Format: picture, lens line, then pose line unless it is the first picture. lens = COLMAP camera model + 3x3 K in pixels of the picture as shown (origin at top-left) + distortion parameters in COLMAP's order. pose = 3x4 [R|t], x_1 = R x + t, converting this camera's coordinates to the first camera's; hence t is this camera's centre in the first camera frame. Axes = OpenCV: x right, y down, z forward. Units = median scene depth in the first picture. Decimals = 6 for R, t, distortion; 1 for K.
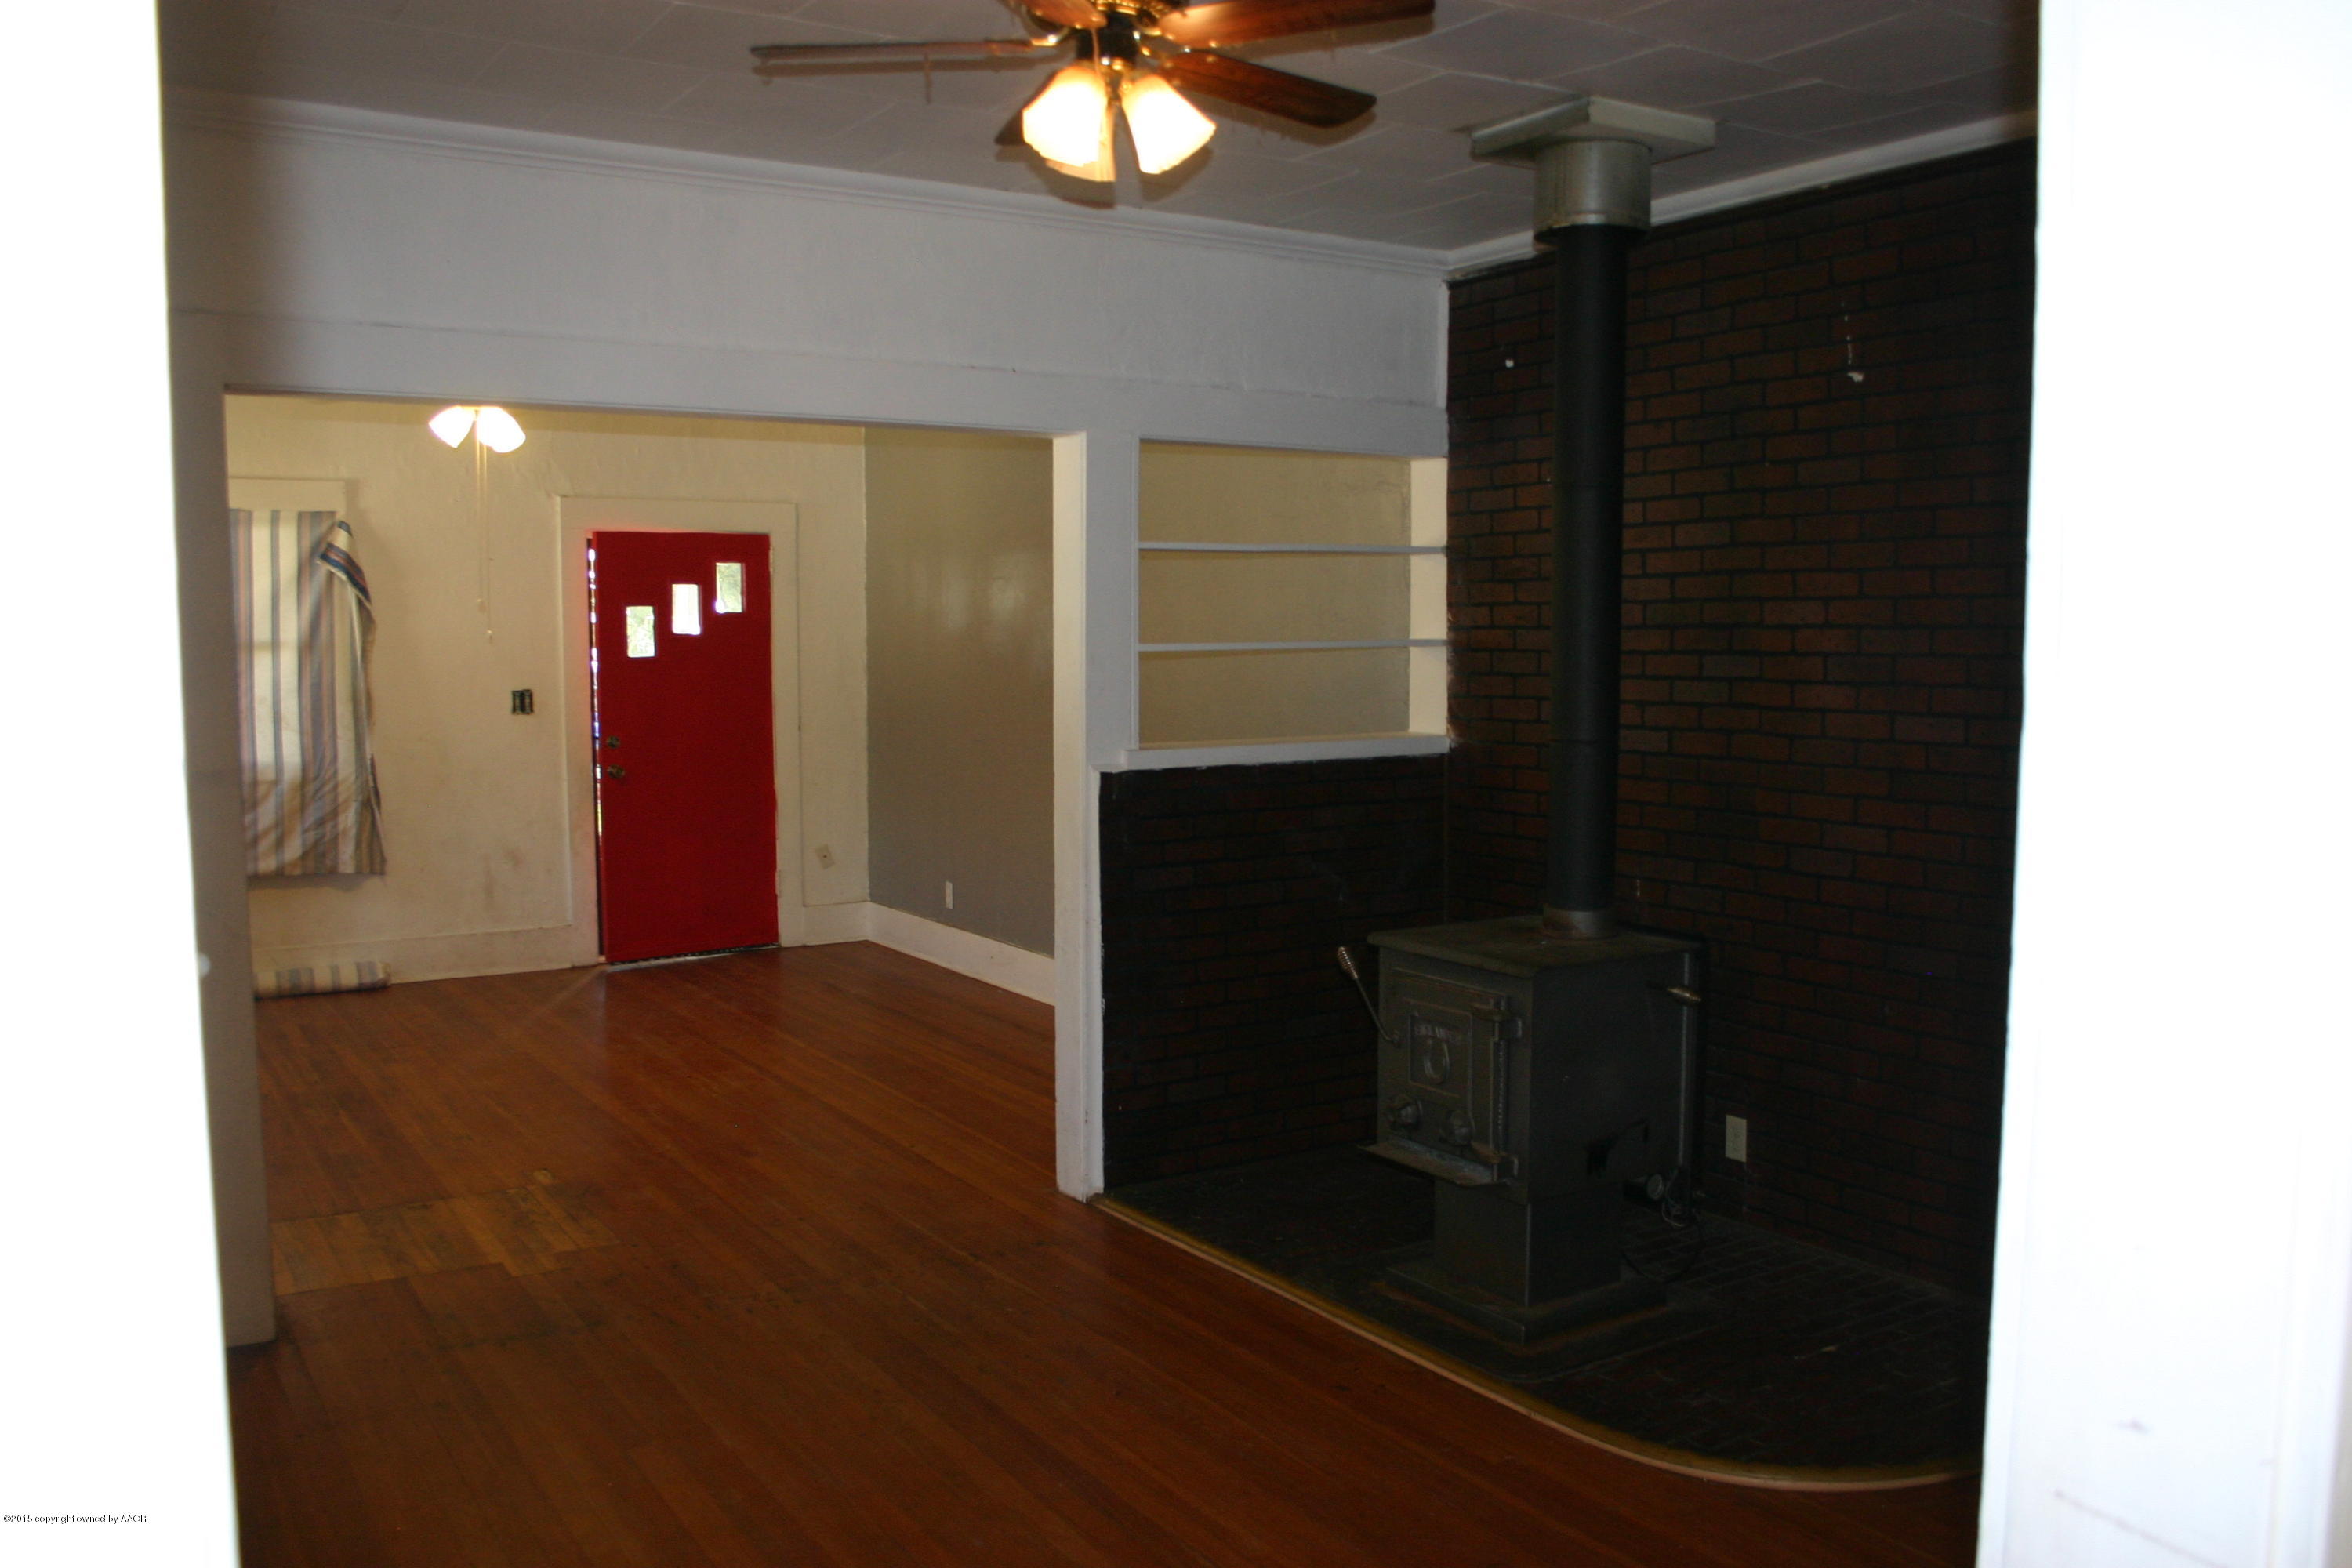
lens RADIAL K [[1901.3, 0, 1196.4], [0, 1901.3, 786.4], [0, 0, 1]] dist [-0.147741, 0.108572]
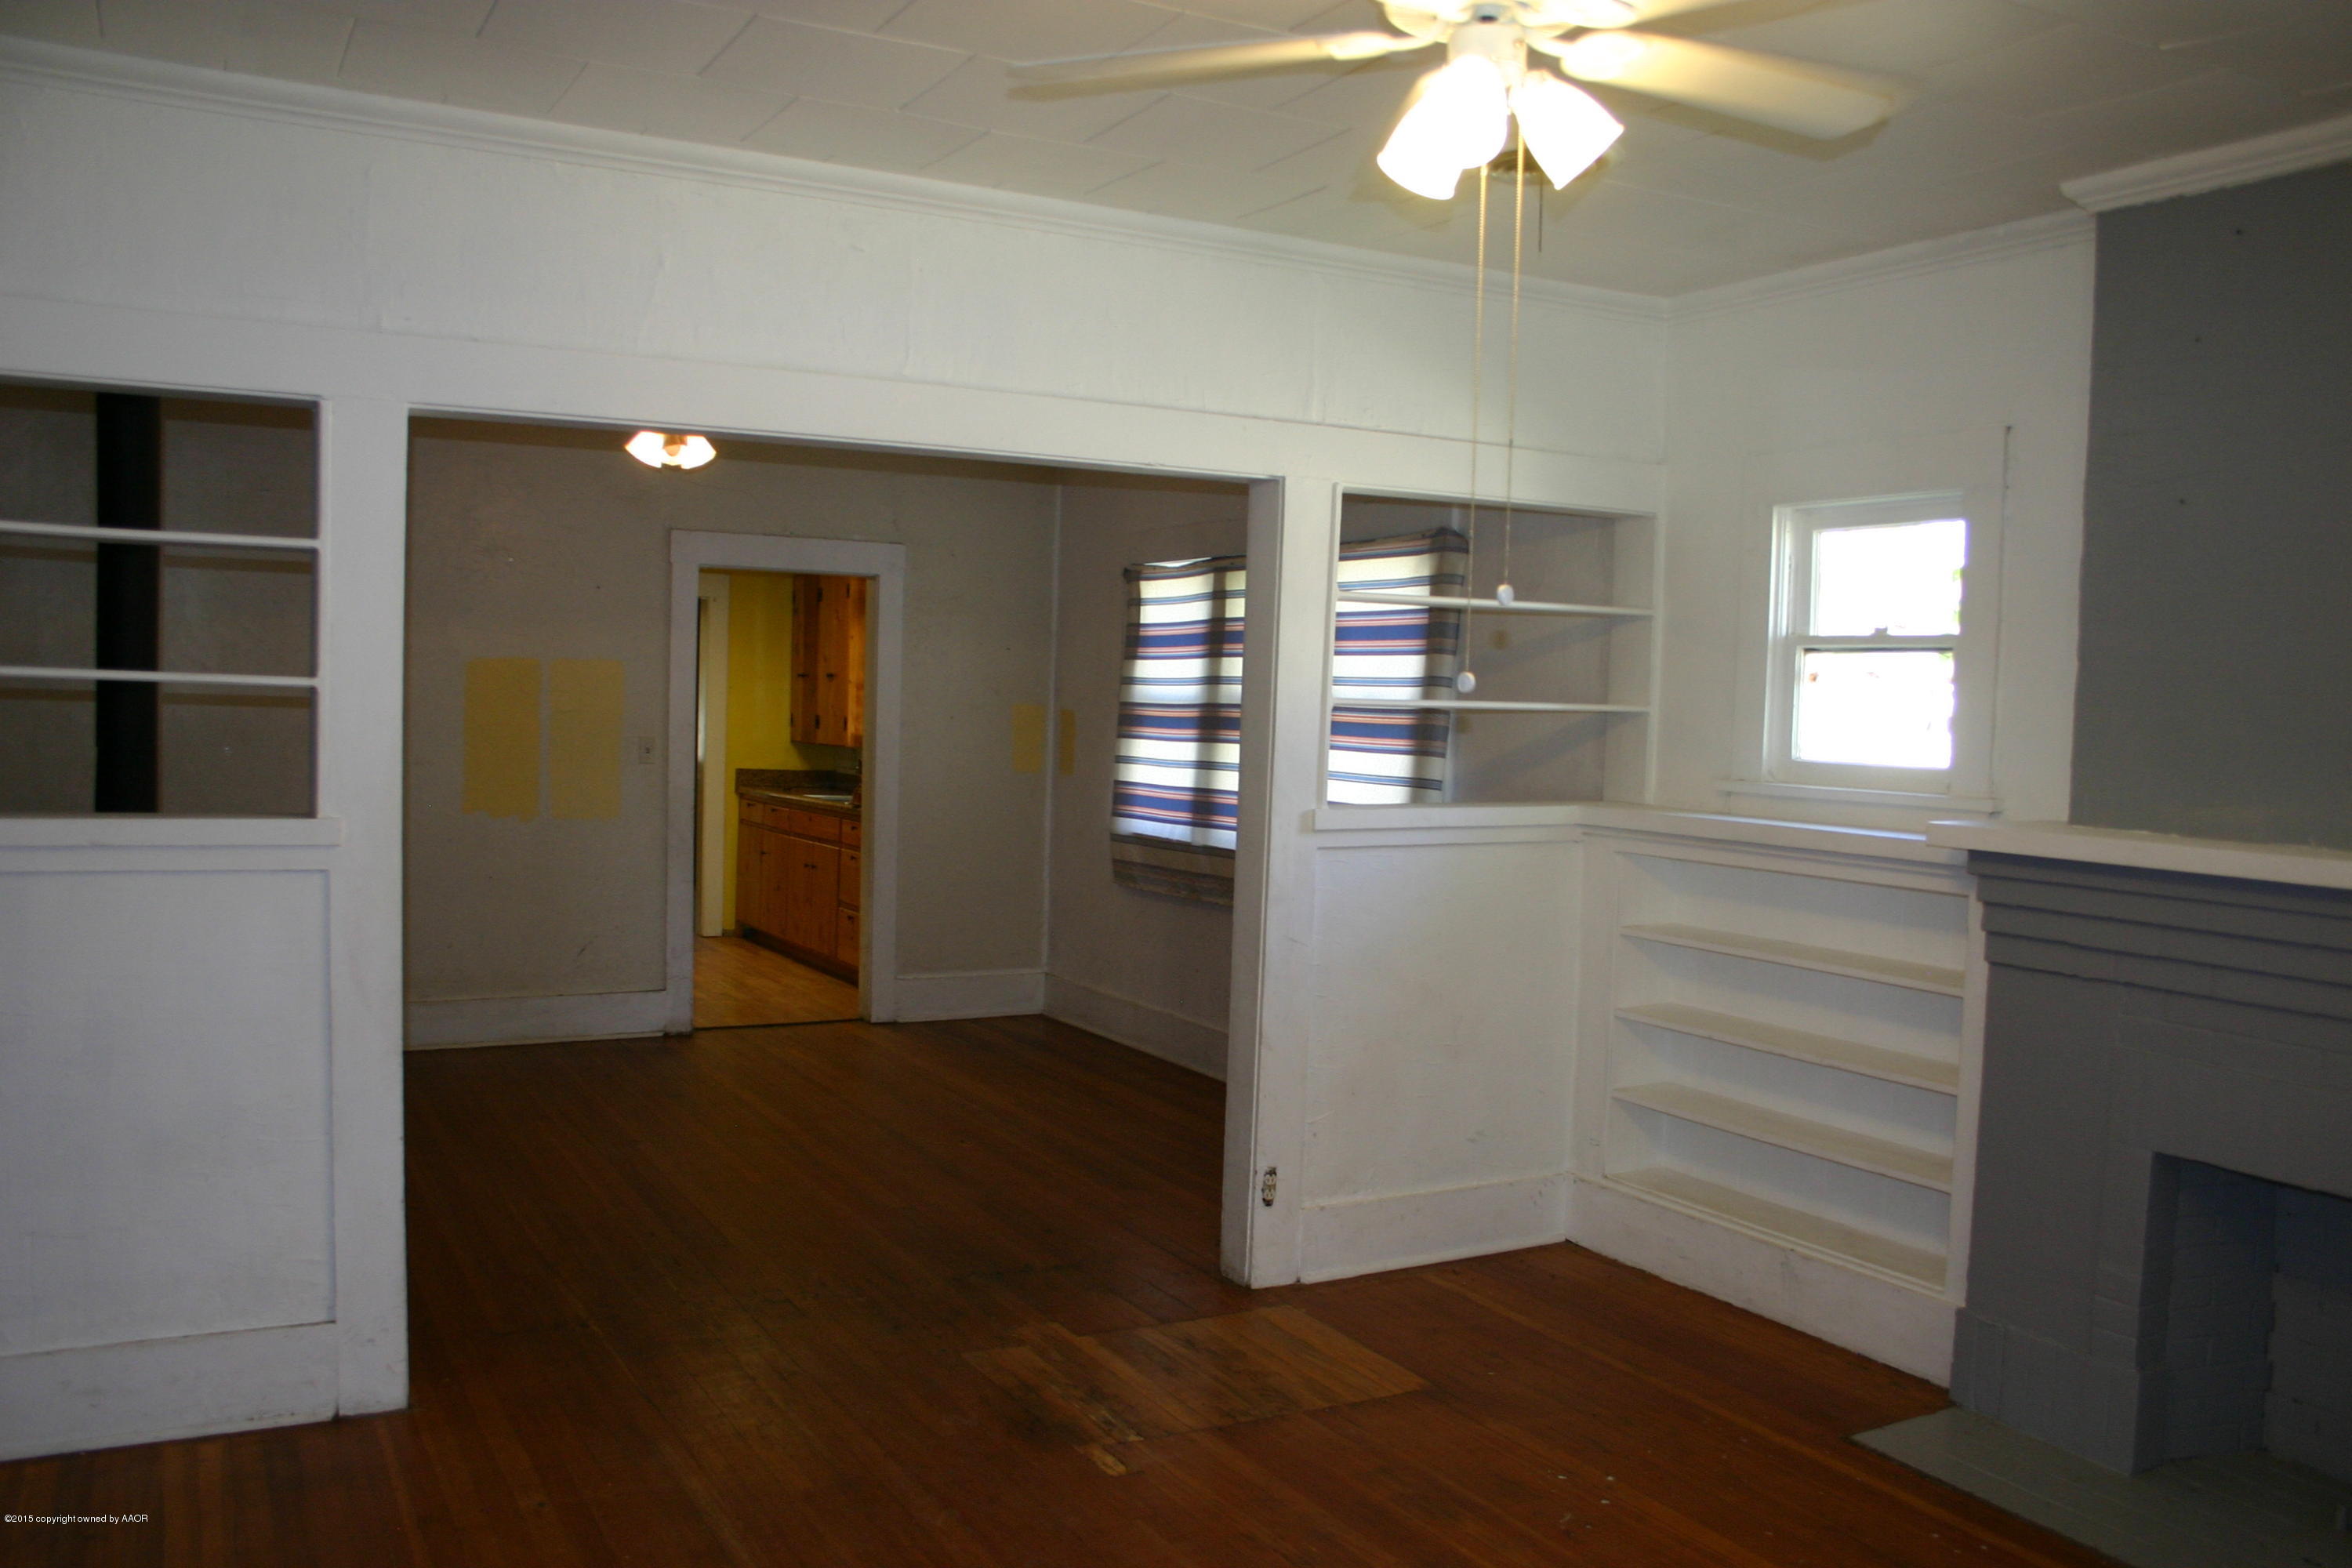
lens RADIAL K [[1901.3, 0, 1183.1], [0, 1901.3, 789.8], [0, 0, 1]] dist [-0.147741, 0.108572]
pose [[-0.997095, -0.034585, 0.067868, -0.401419], [-0.025539, 0.991199, 0.129895, -0.124512], [-0.071763, 0.127785, -0.989202, 1.588173]]
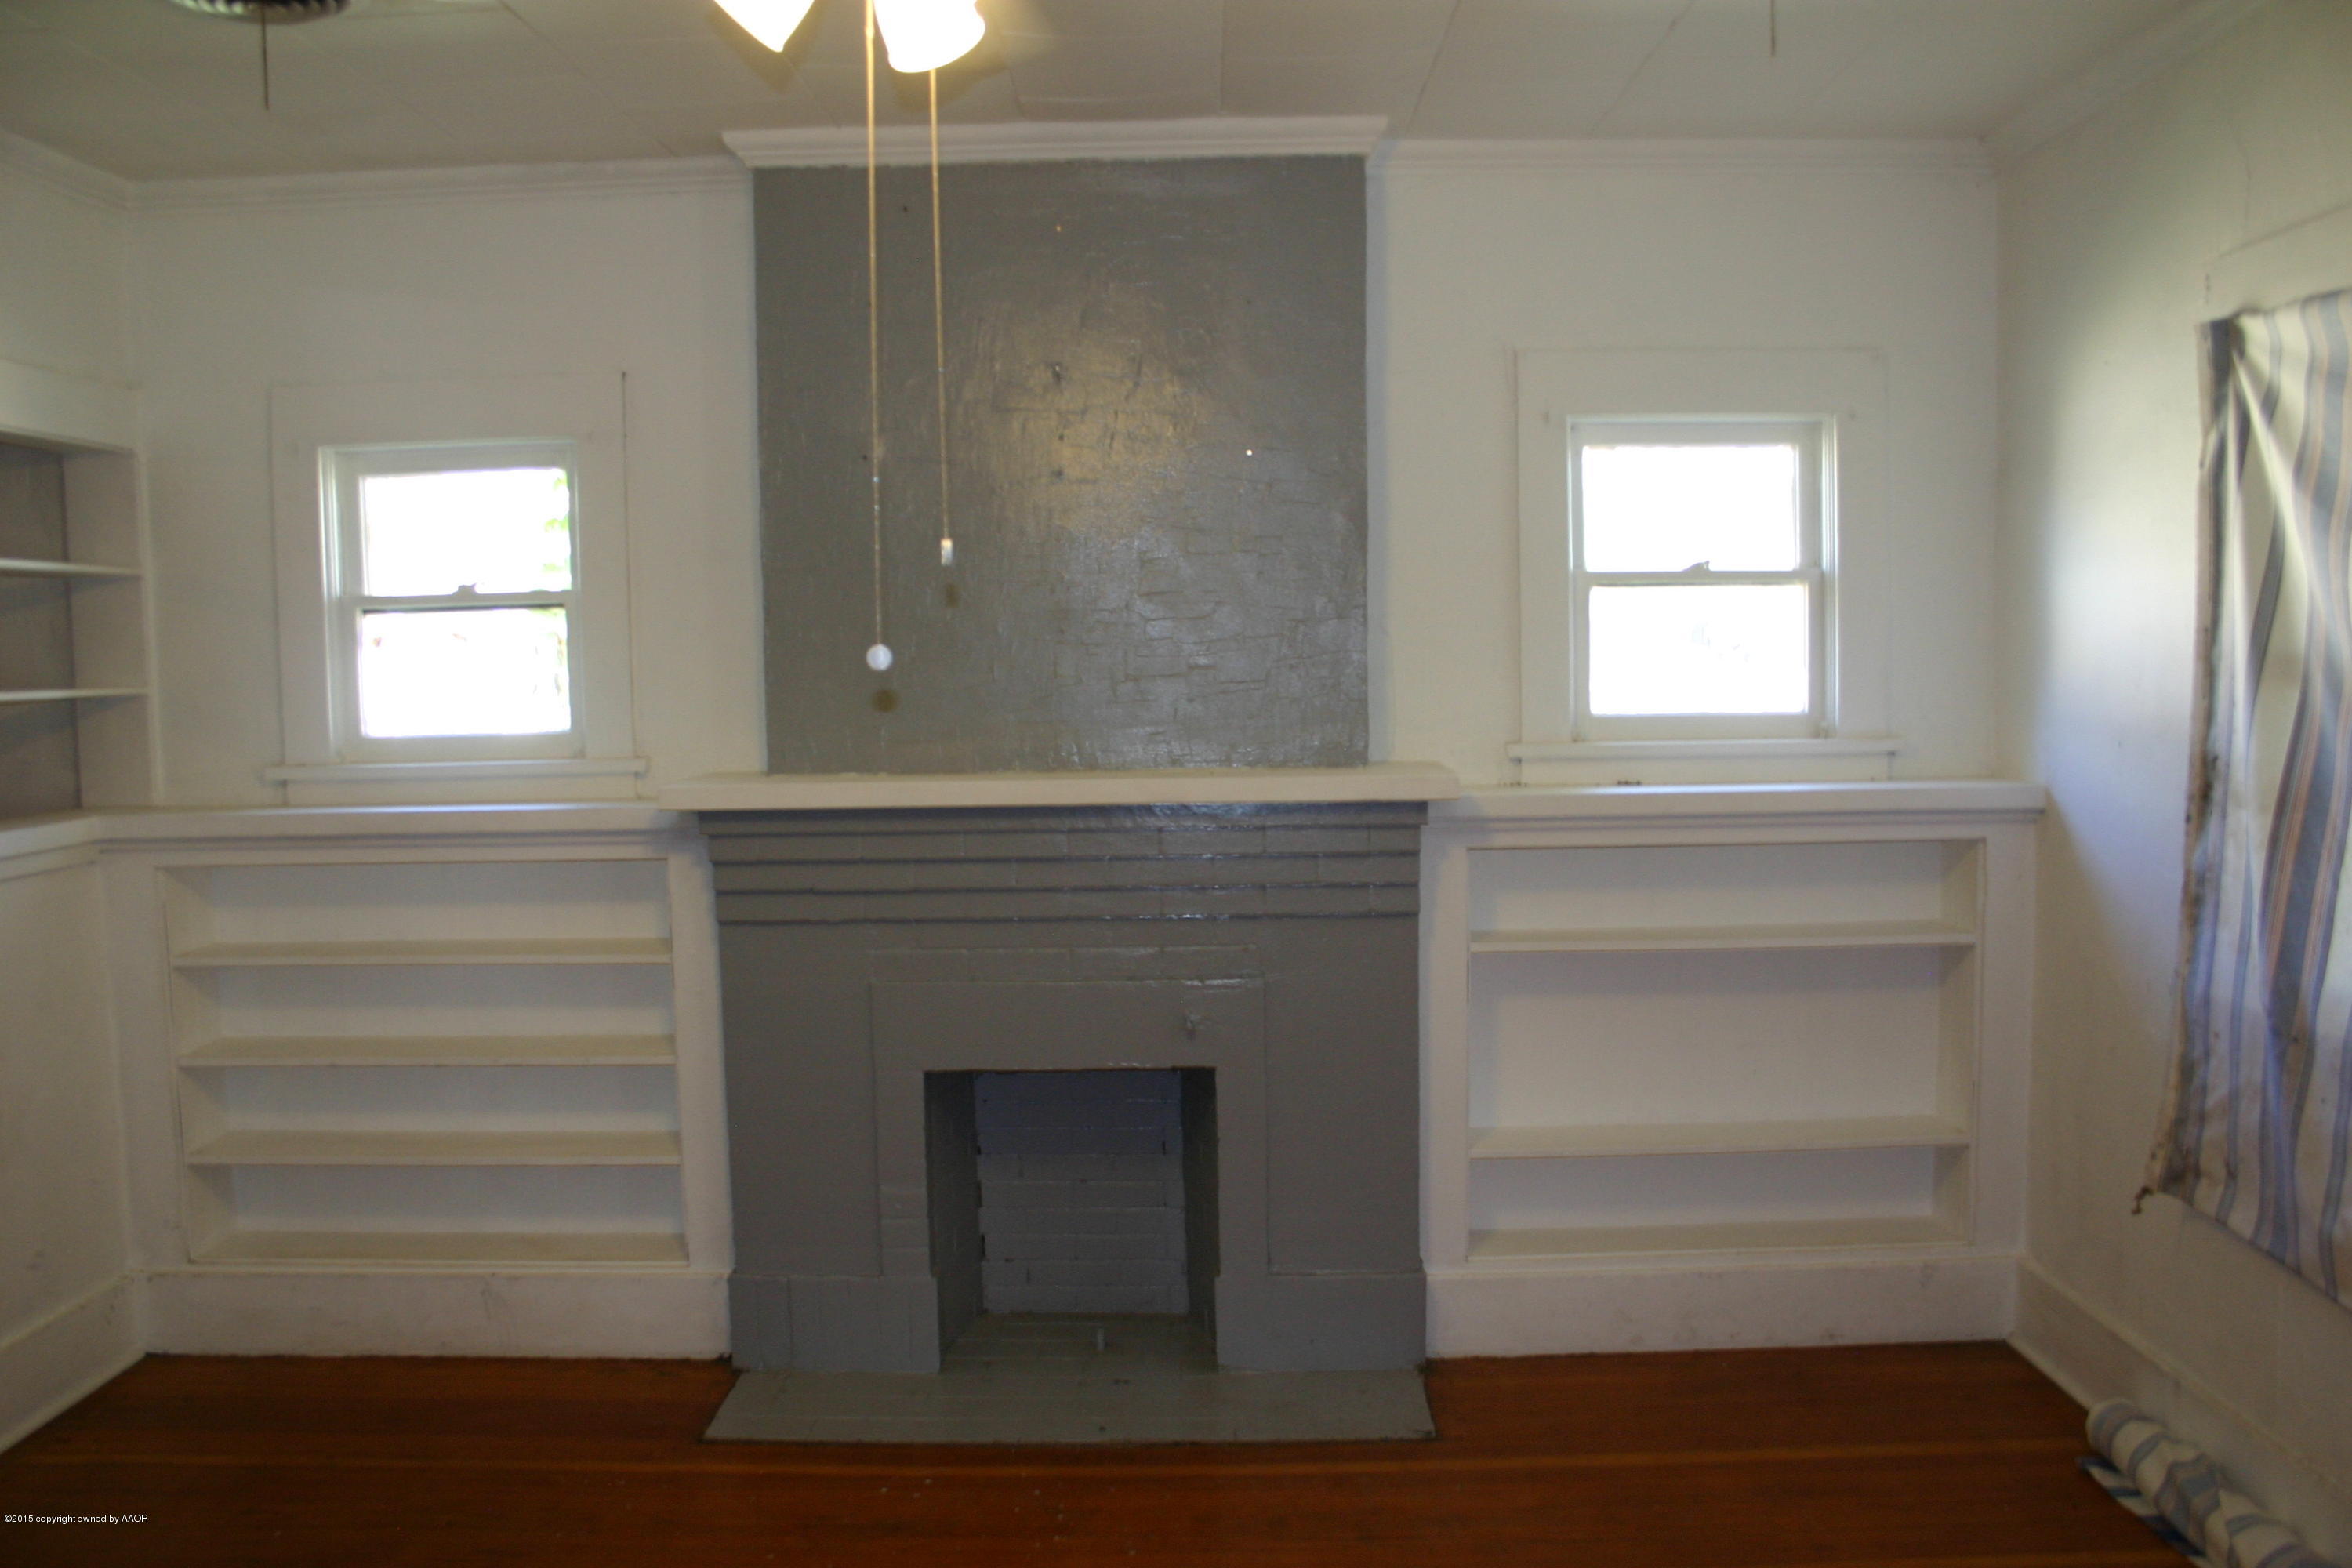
lens RADIAL K [[1901.3, 0, 1185.3], [0, 1901.3, 801.8], [0, 0, 1]] dist [-0.147741, 0.108572]
pose [[-0.556354, 0.073487, -0.827690, -0.172443], [-0.048433, 0.991520, 0.120588, -0.113424], [0.829533, 0.107177, -0.548077, 1.395533]]
